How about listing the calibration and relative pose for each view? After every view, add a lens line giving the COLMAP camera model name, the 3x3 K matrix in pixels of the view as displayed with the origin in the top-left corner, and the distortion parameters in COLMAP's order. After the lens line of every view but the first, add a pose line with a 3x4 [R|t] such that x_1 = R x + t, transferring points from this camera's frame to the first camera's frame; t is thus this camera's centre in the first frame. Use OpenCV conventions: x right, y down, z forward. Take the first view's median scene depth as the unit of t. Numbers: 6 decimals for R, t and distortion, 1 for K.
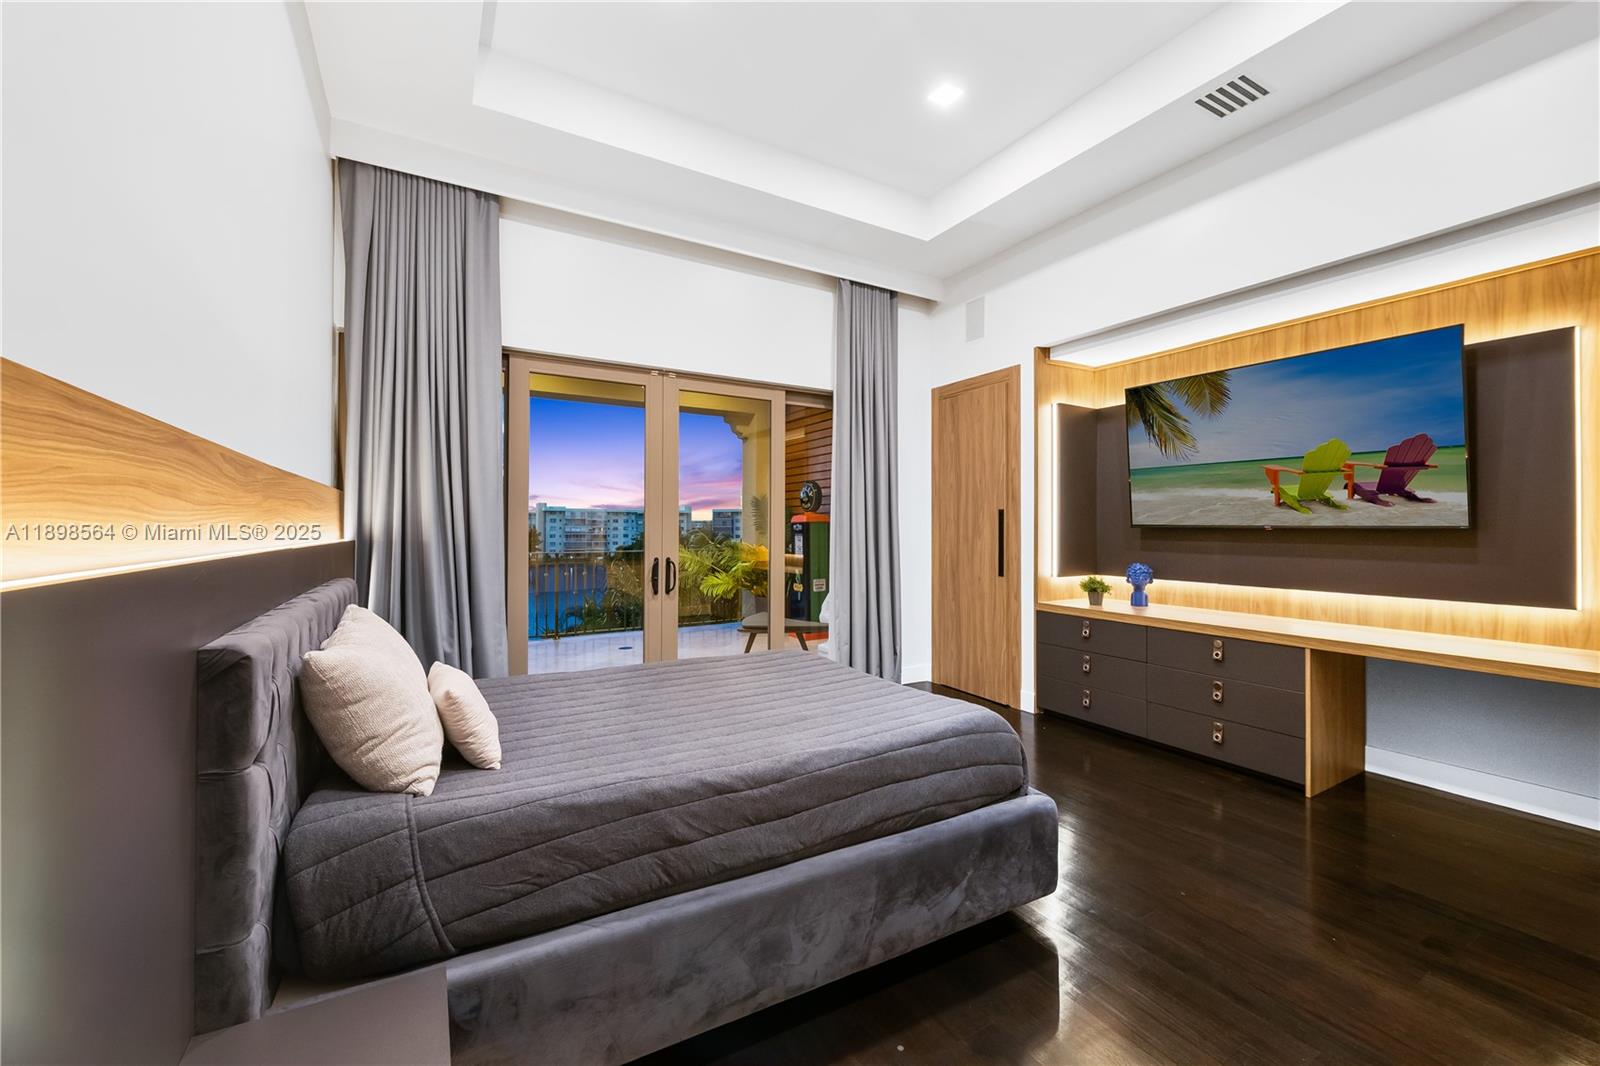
lens RADIAL K [[629.5, 0, 802.4], [0, 629.5, 526.5], [0, 0, 1]] dist [-0.000992, -0.002248]
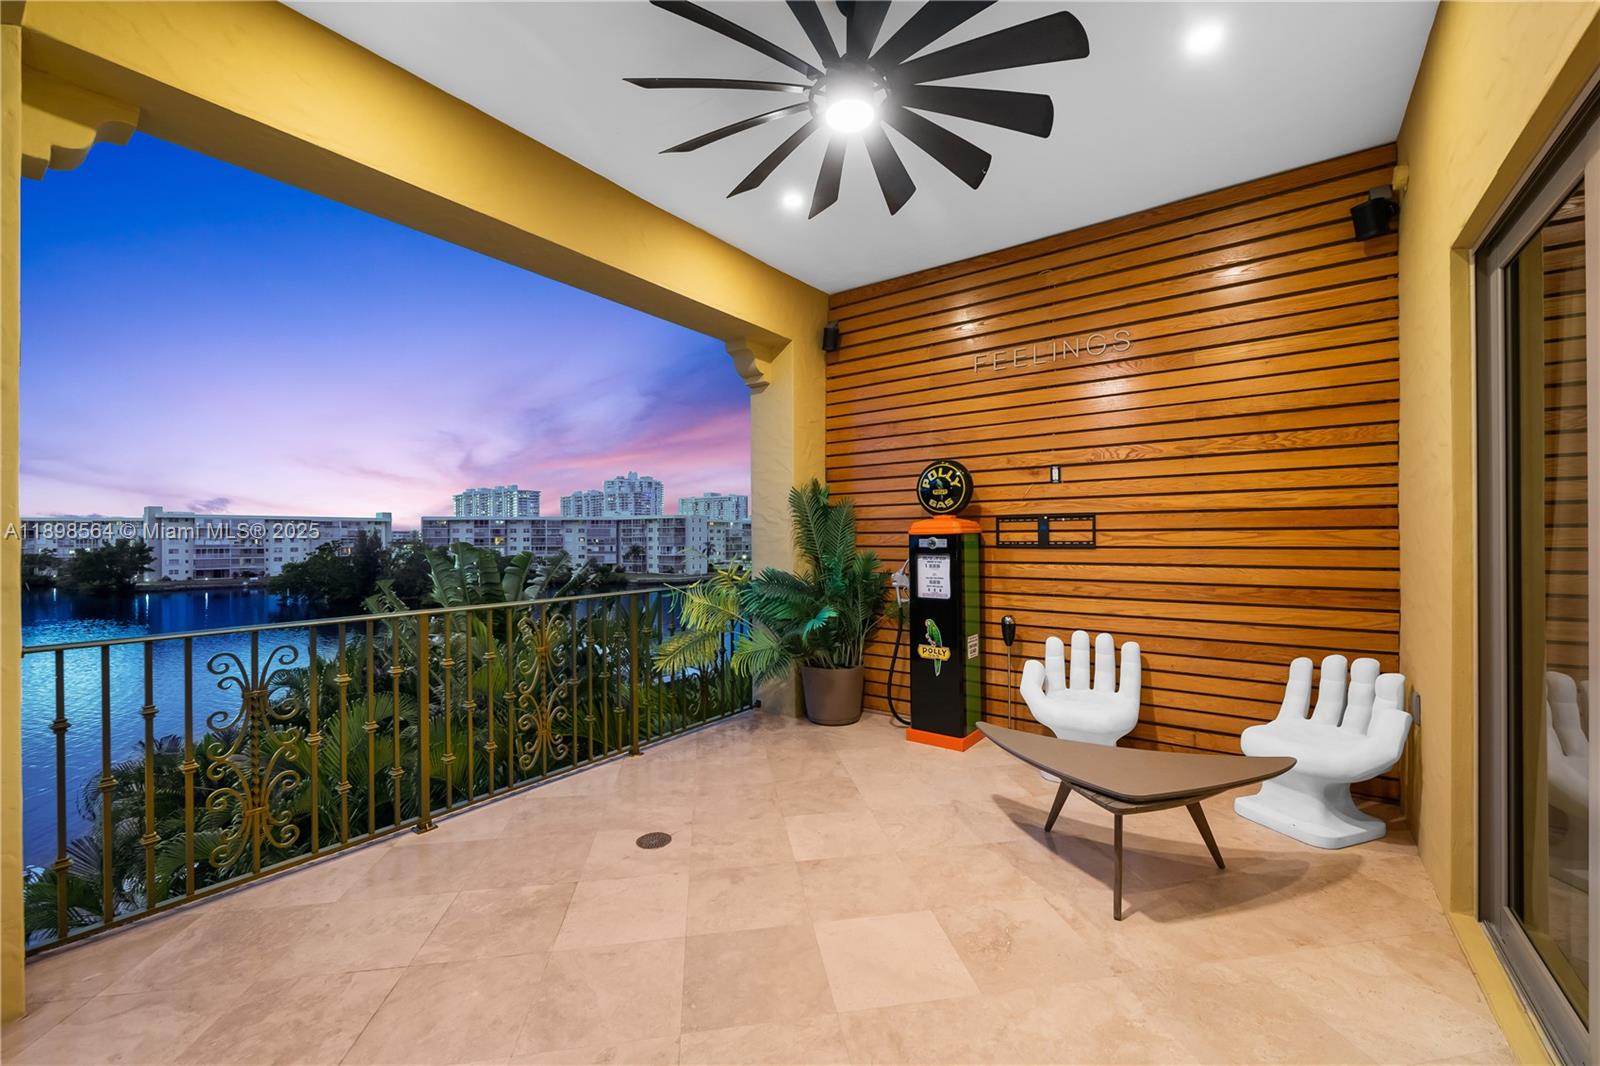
lens RADIAL K [[629.5, 0, 799.5], [0, 629.5, 536.3], [0, 0, 1]] dist [-0.000992, -0.002248]
pose [[0.916654, -0.004120, 0.399661, -0.520986], [0.004000, 0.999991, 0.001133, -0.008808], [-0.399662, 0.000560, 0.916663, 0.859933]]
